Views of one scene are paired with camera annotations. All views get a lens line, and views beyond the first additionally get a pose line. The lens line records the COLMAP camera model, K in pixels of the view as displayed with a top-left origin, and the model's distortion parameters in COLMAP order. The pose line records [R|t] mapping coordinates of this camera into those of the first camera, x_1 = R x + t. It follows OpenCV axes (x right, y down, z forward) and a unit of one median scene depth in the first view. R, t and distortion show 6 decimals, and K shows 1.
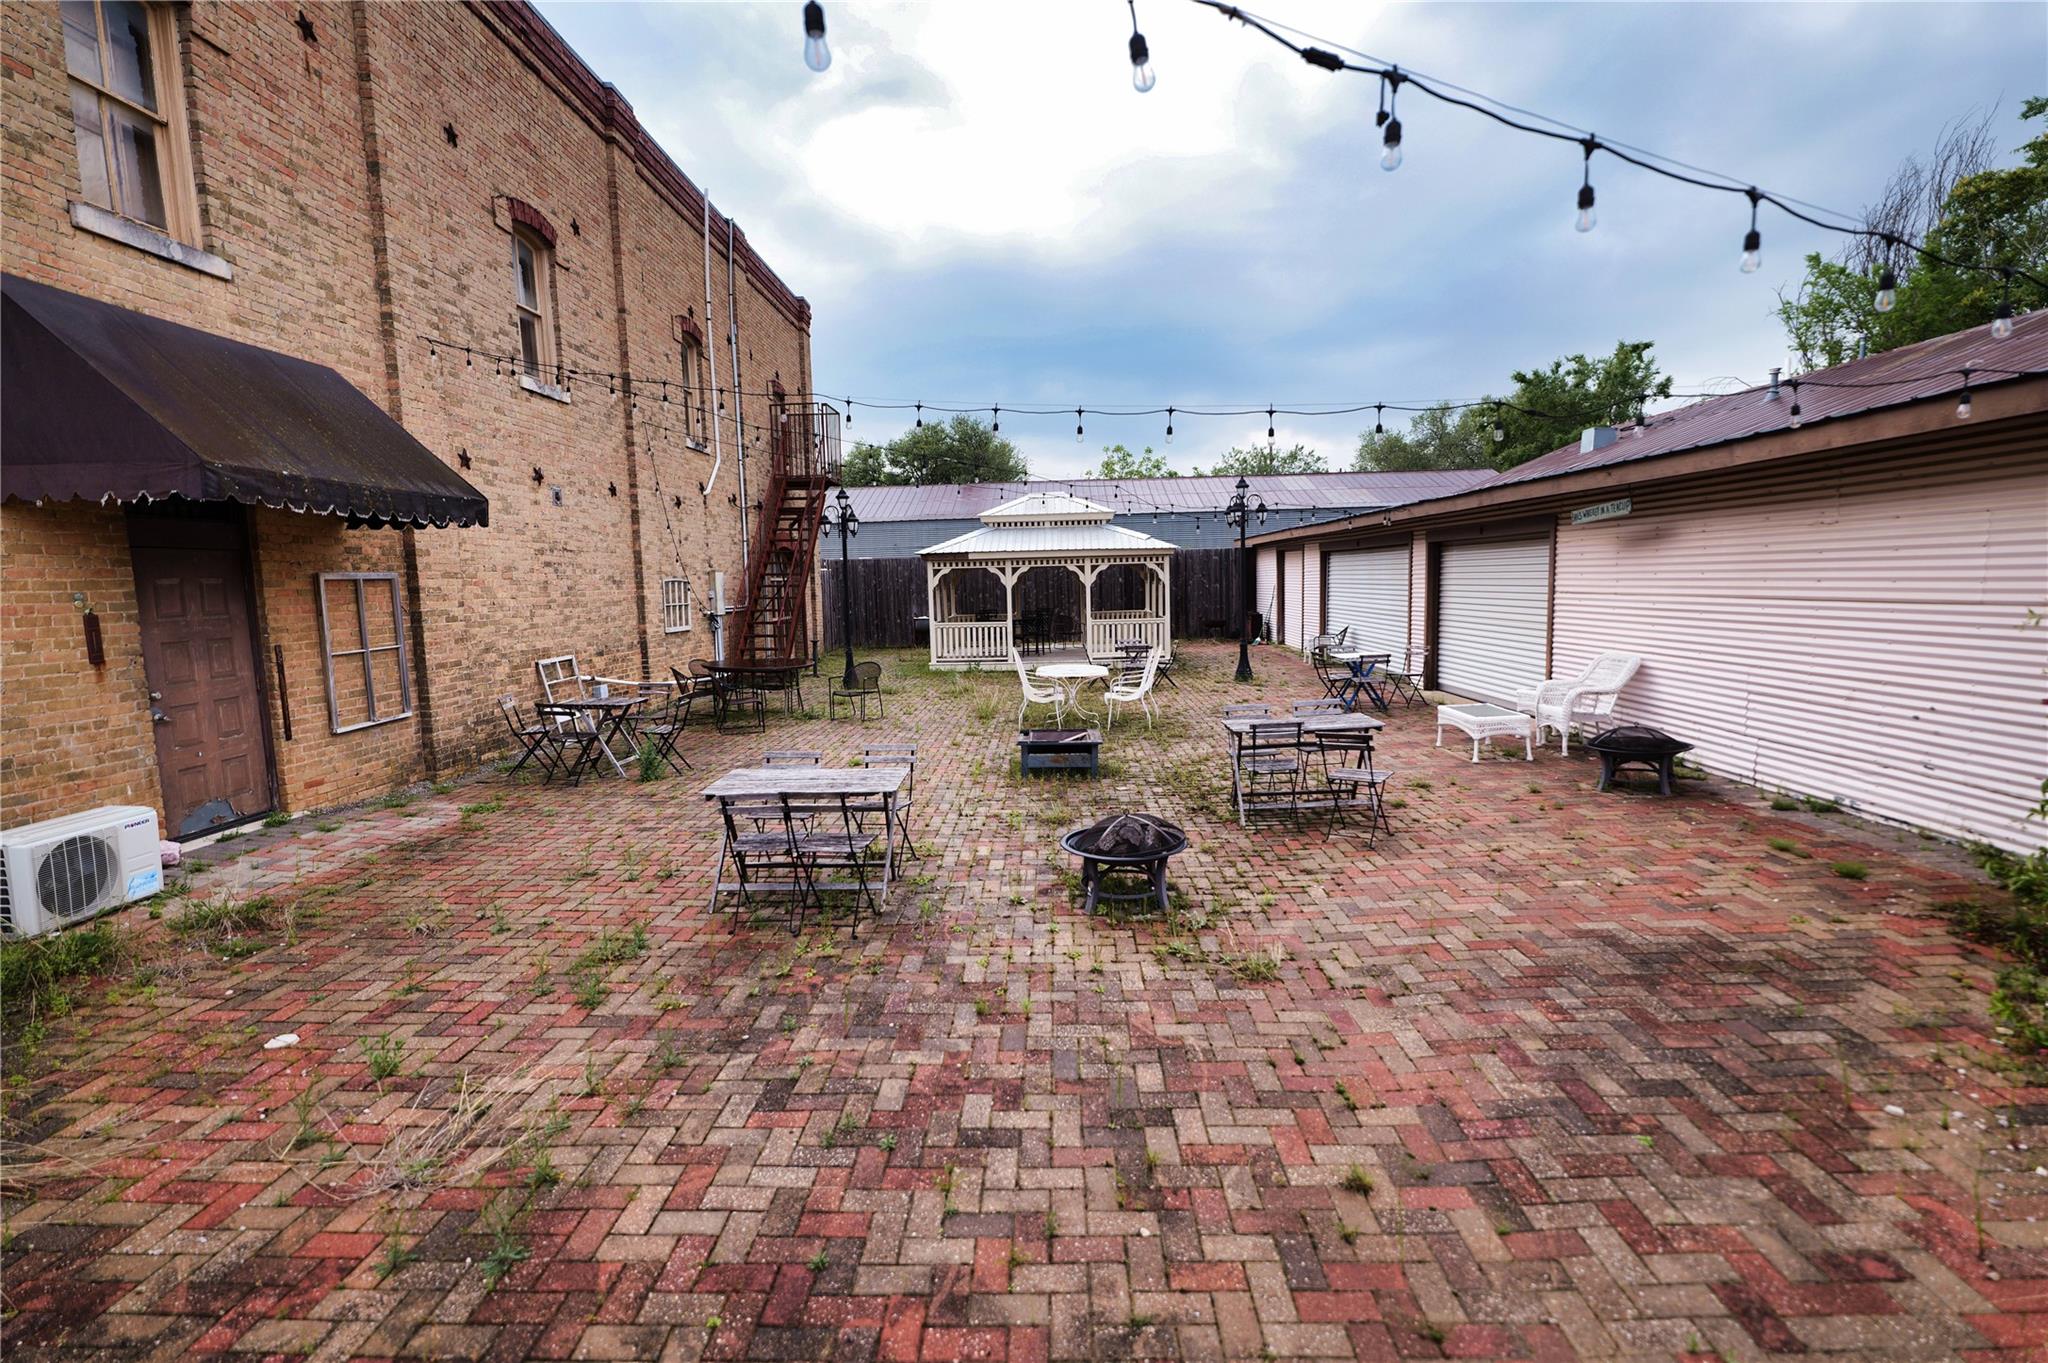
lens RADIAL K [[947.0, 0, 1024.0], [0, 947.0, 681.5], [0, 0, 1]] dist [-0.006184, 0.000899]
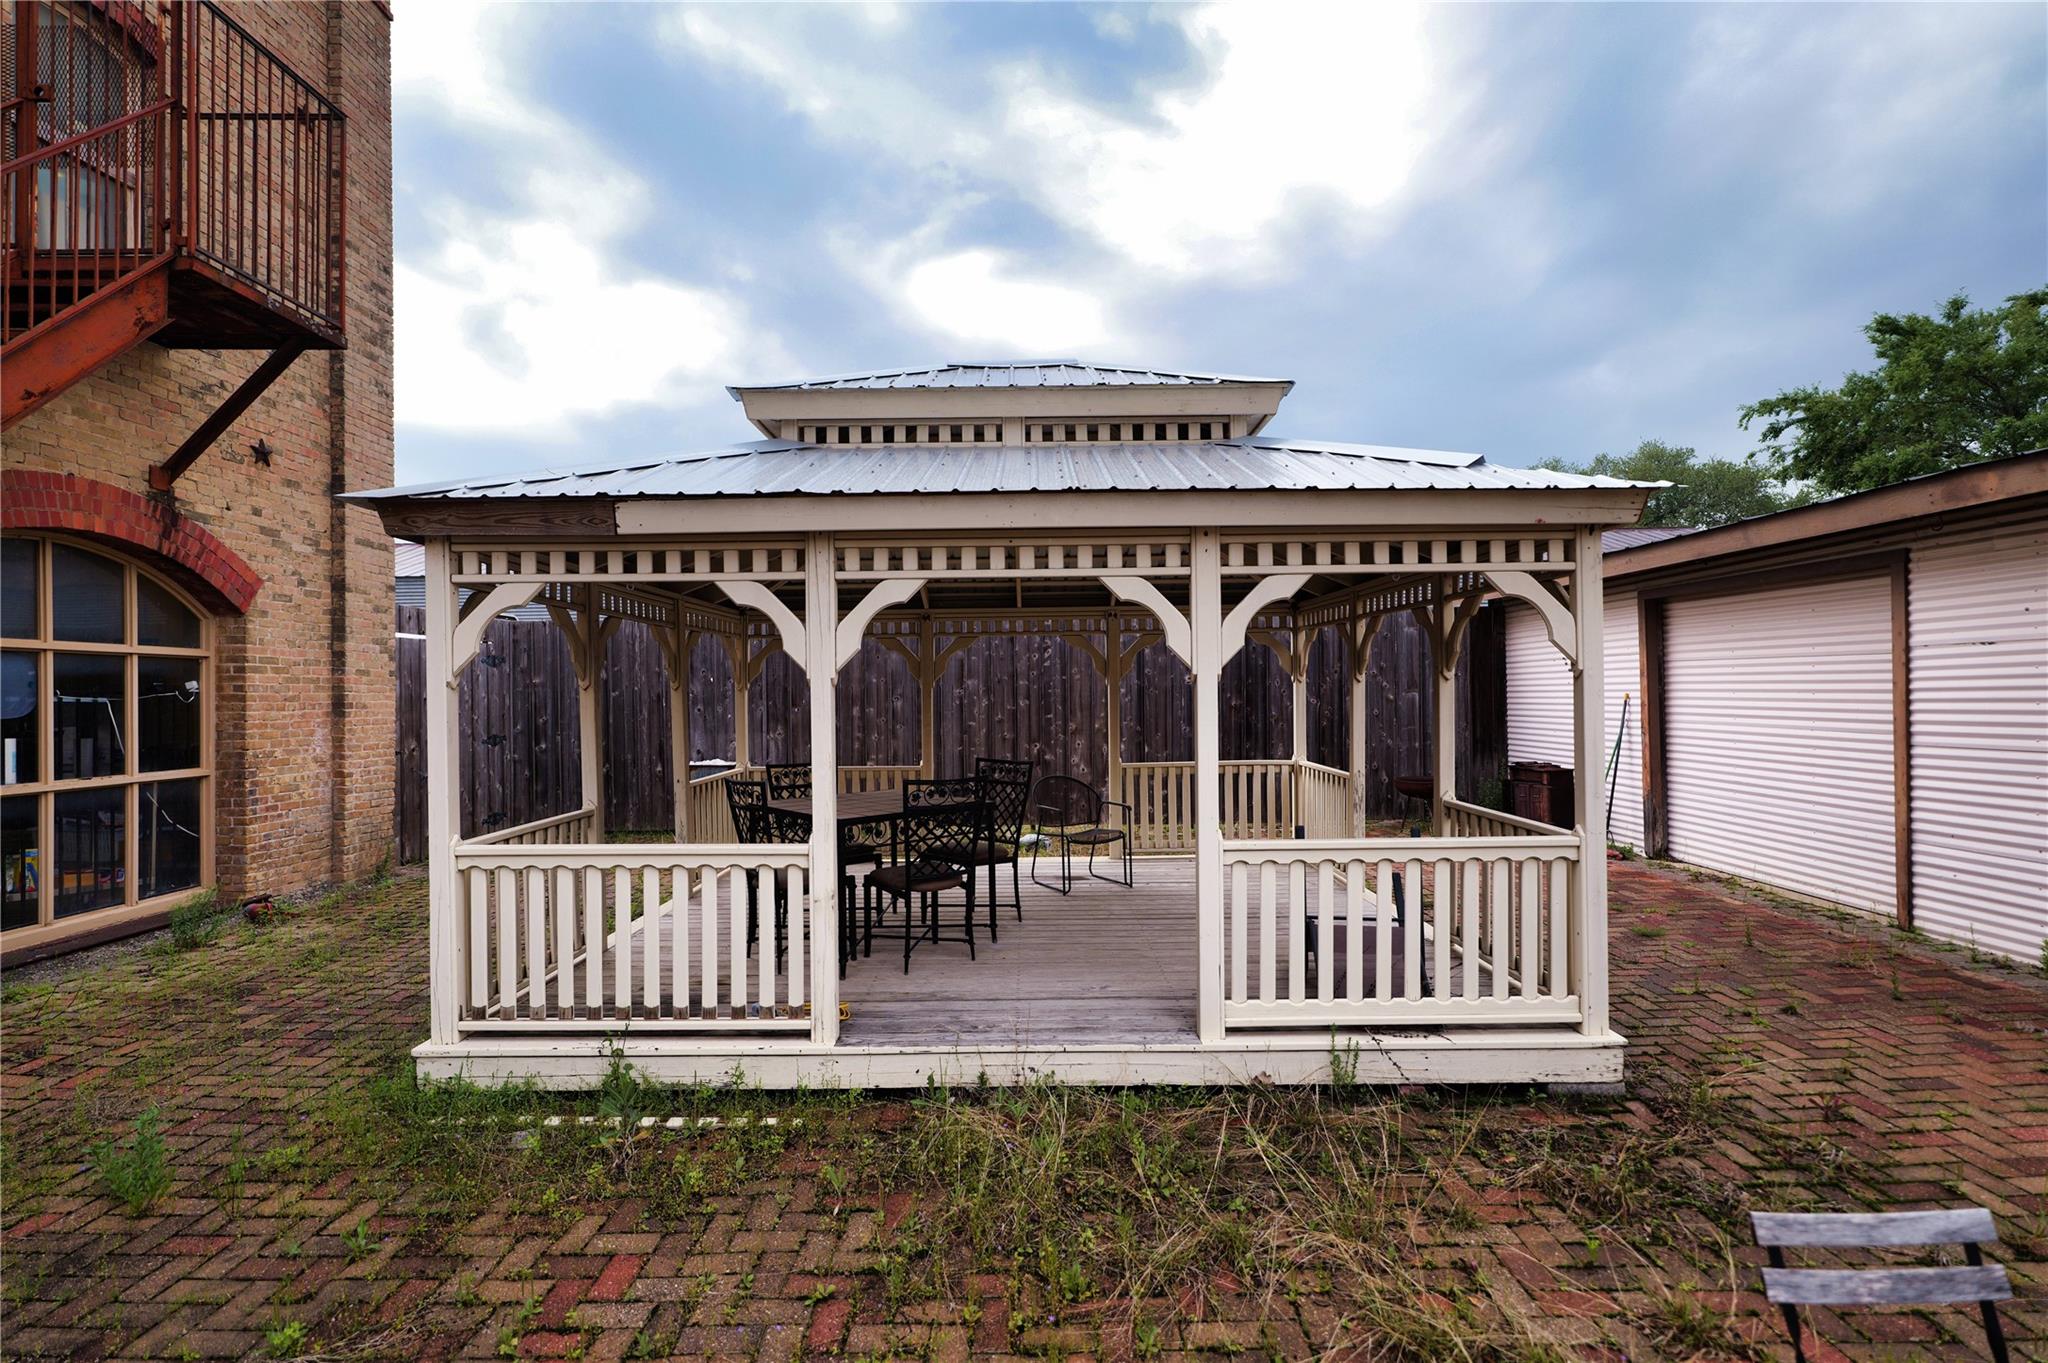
lens RADIAL K [[947.0, 0, 1024.0], [0, 947.0, 681.5], [0, 0, 1]] dist [-0.006184, 0.000899]
pose [[0.999098, 0.018694, 0.038123, 0.020412], [-0.014066, 0.992887, -0.118225, -0.074659], [-0.040062, 0.117582, 0.992255, 0.794779]]
